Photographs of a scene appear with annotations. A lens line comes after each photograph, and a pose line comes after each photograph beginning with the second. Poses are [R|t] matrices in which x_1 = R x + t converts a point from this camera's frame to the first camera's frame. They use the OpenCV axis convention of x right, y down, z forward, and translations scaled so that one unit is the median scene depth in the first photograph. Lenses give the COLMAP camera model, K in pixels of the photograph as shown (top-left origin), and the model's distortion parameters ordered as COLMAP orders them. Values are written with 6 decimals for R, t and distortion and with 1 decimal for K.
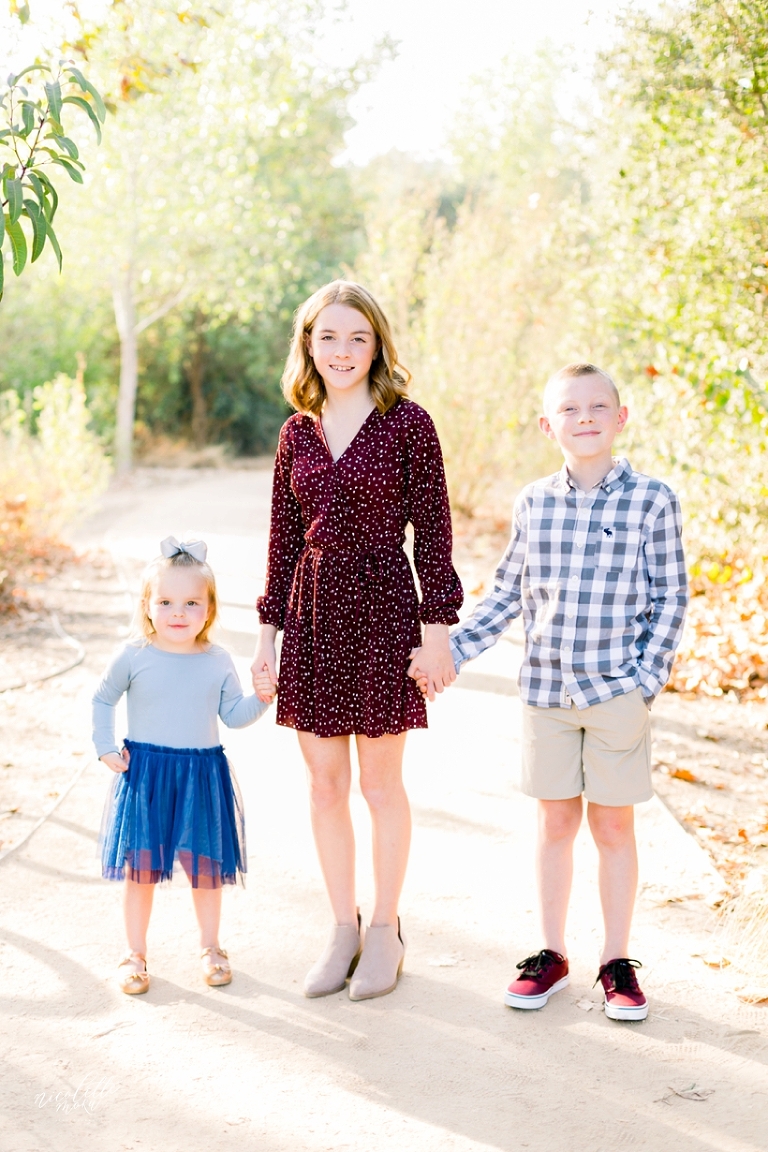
lens RADIAL K [[1614.9, 0, 381.4], [0, 1614.9, 533.6], [0, 0, 1]] dist [0.033003, 0.060739]
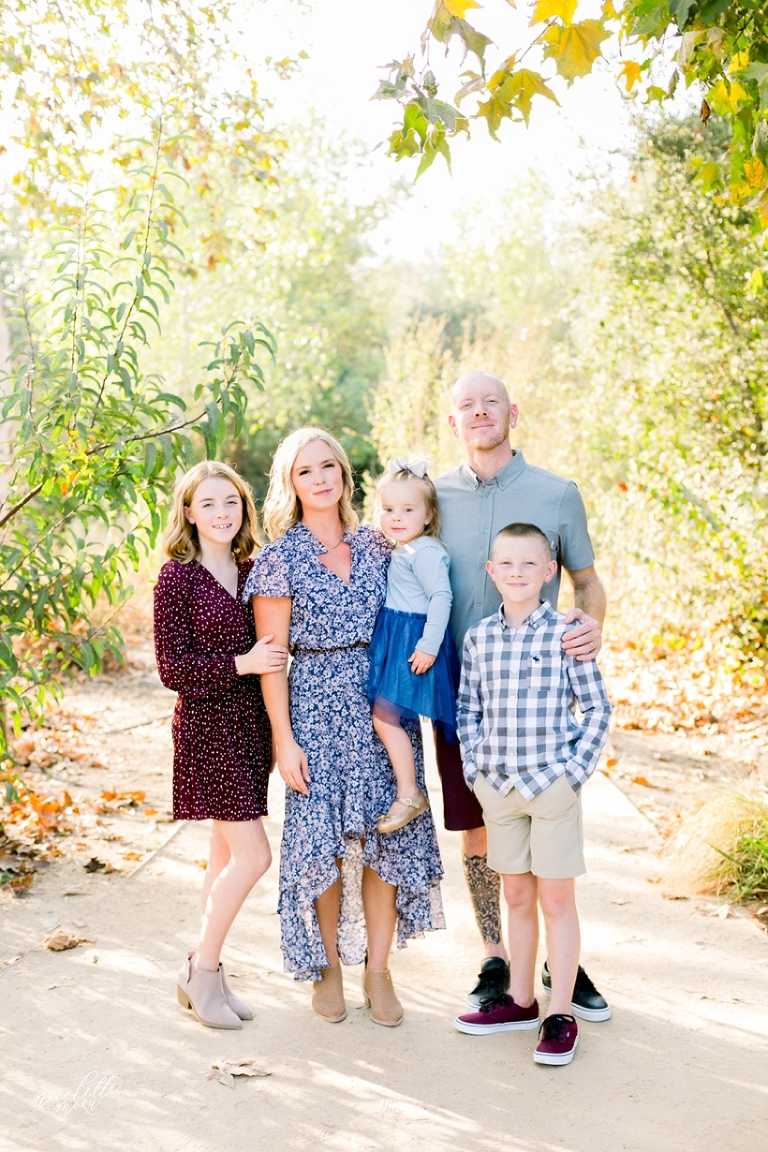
lens RADIAL K [[1801.3, 0, 384.0], [0, 1801.3, 576.0], [0, 0, 1]] dist [-0.002675, -0.015565]
pose [[0.999788, 0.005244, 0.019914, -0.051293], [-0.004819, 0.999760, -0.021378, 0.003923], [-0.020022, 0.021277, 0.999573, -0.420817]]
